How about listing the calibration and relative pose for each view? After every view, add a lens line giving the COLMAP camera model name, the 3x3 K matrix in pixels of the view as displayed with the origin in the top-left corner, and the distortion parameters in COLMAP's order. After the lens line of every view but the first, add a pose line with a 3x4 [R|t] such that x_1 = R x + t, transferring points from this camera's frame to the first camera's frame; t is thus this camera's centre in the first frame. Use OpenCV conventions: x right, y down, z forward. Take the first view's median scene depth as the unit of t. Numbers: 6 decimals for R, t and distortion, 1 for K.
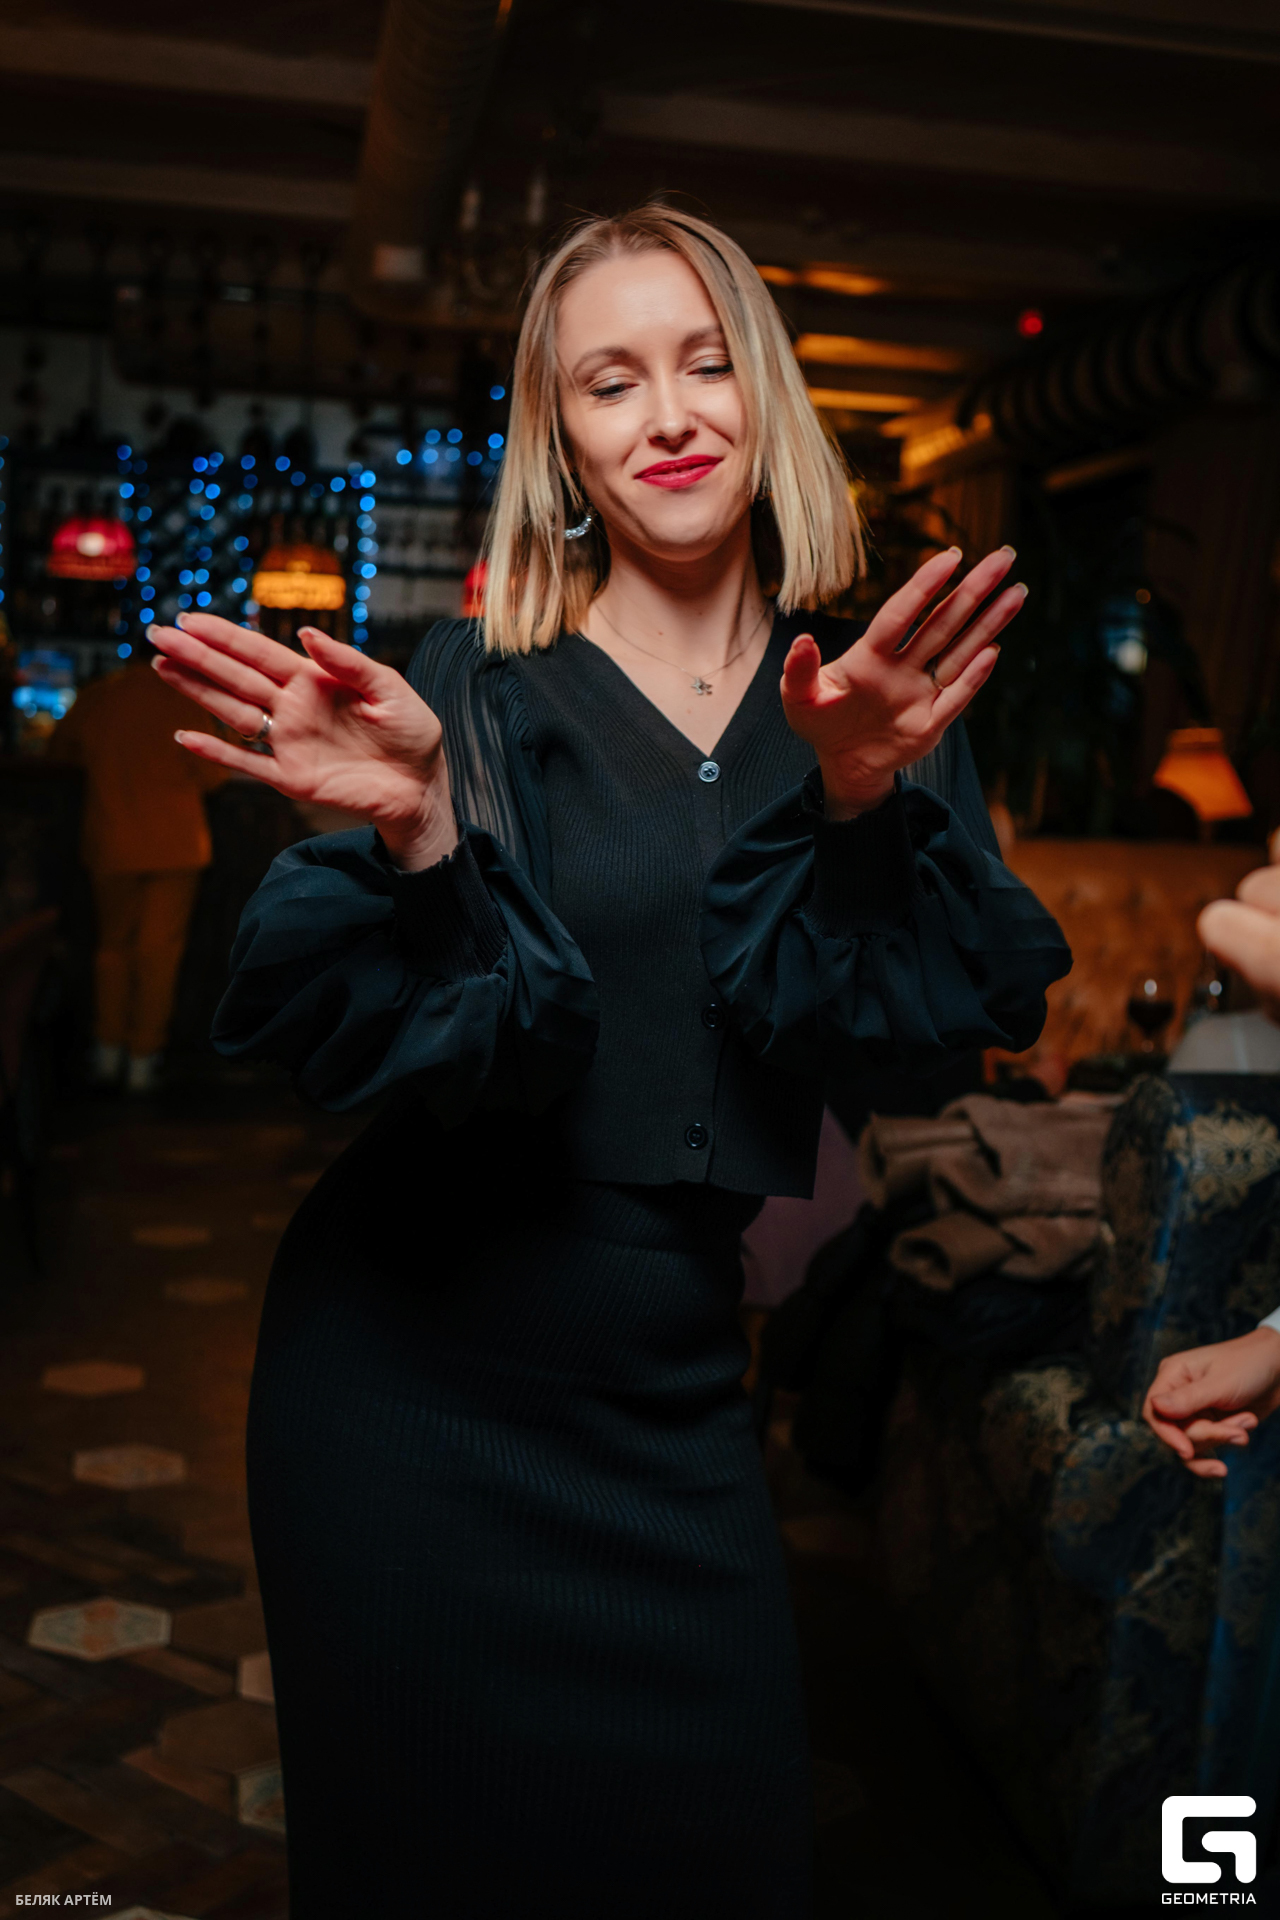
lens RADIAL K [[2161.0, 0, 595.7], [0, 2161.0, 960.1], [0, 0, 1]] dist [0.021870, 0.024139]
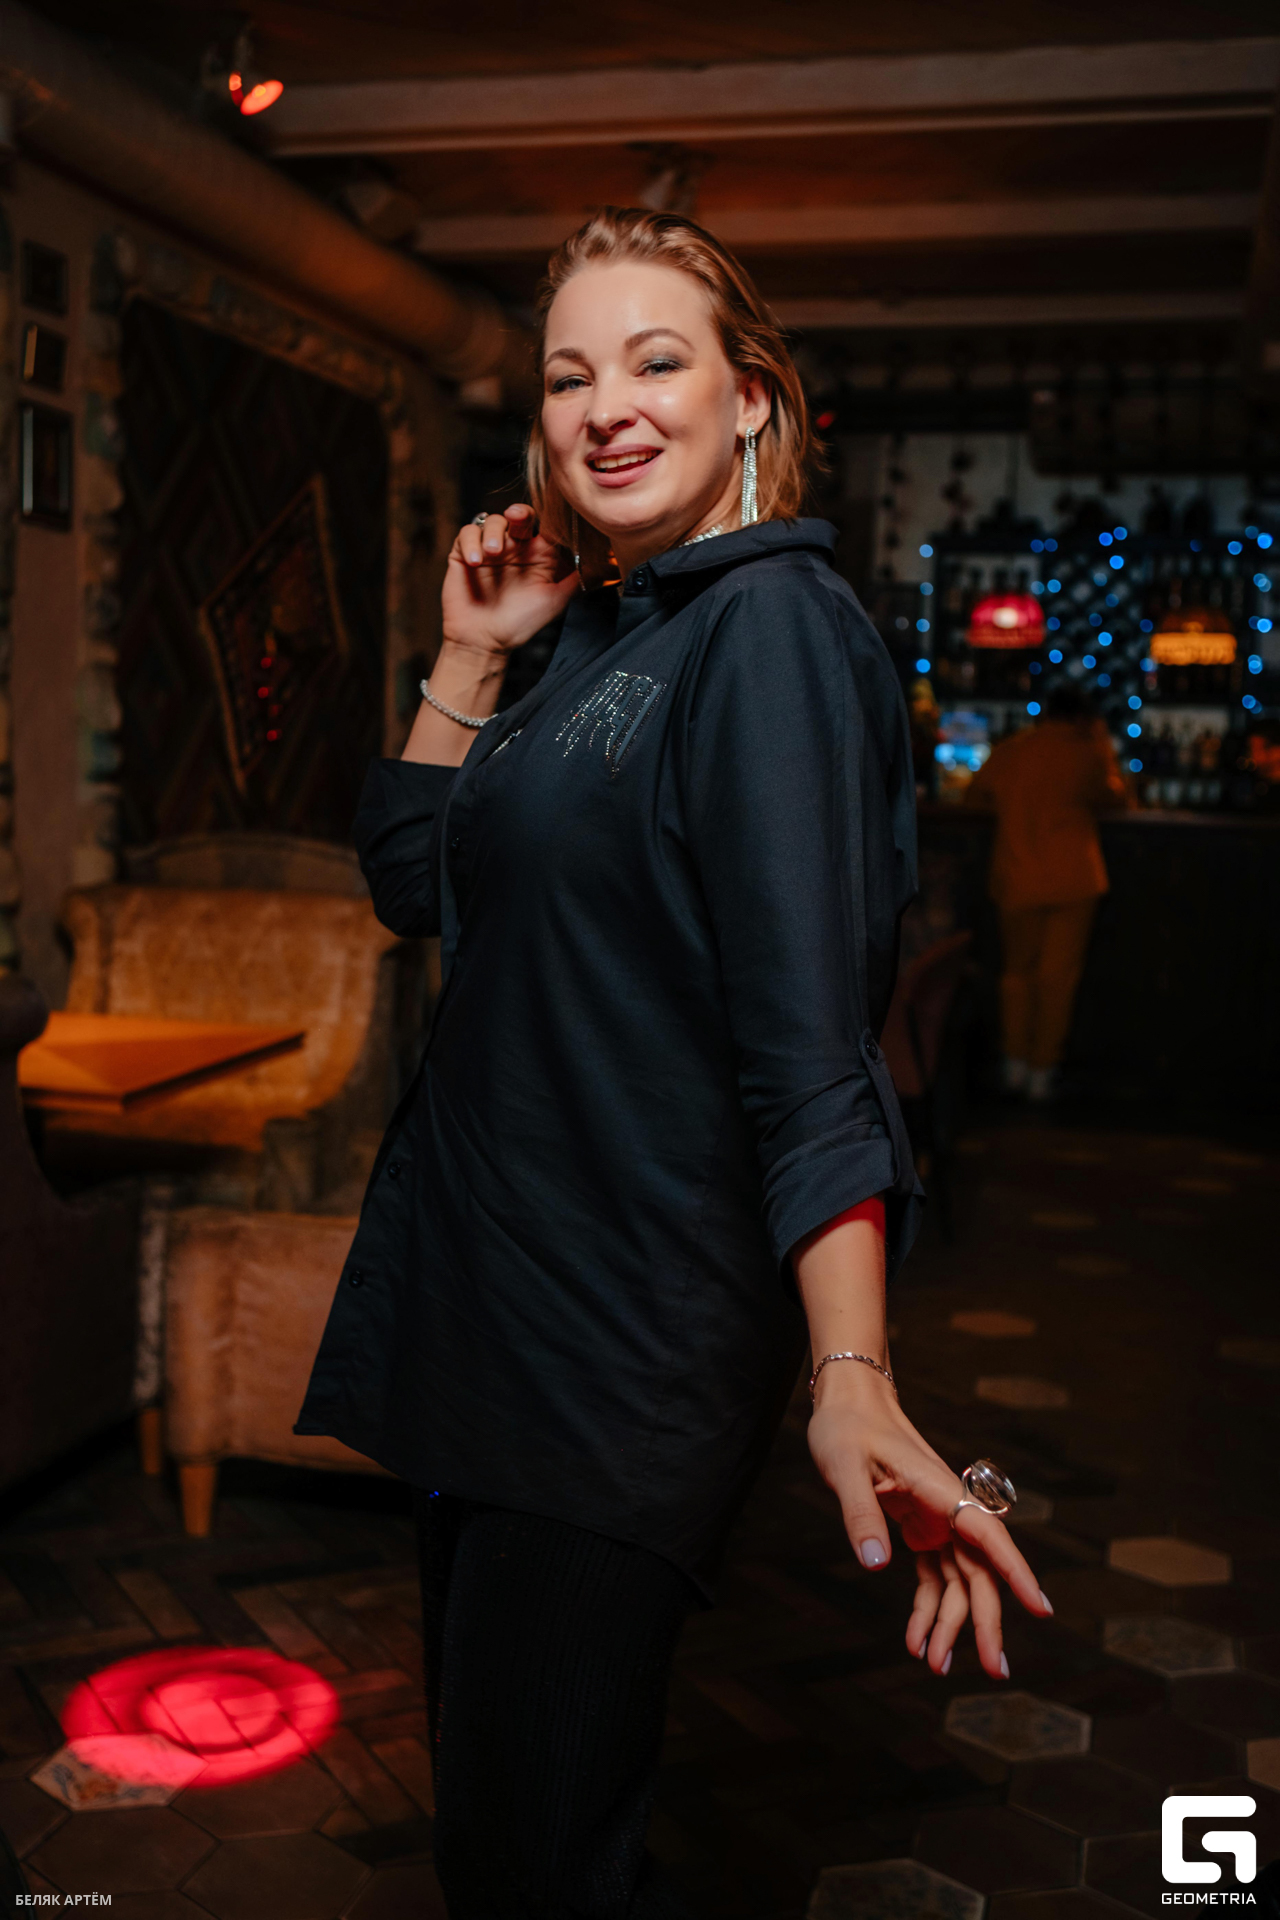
lens RADIAL K [[2161.0, 0, 595.7], [0, 2161.0, 960.1], [0, 0, 1]] dist [0.021870, 0.024139]
pose [[0.915612, 0.015082, -0.401779, 0.028962], [-0.024145, 0.999555, -0.017500, 0.013003], [0.401337, 0.025724, 0.915569, -0.121460]]
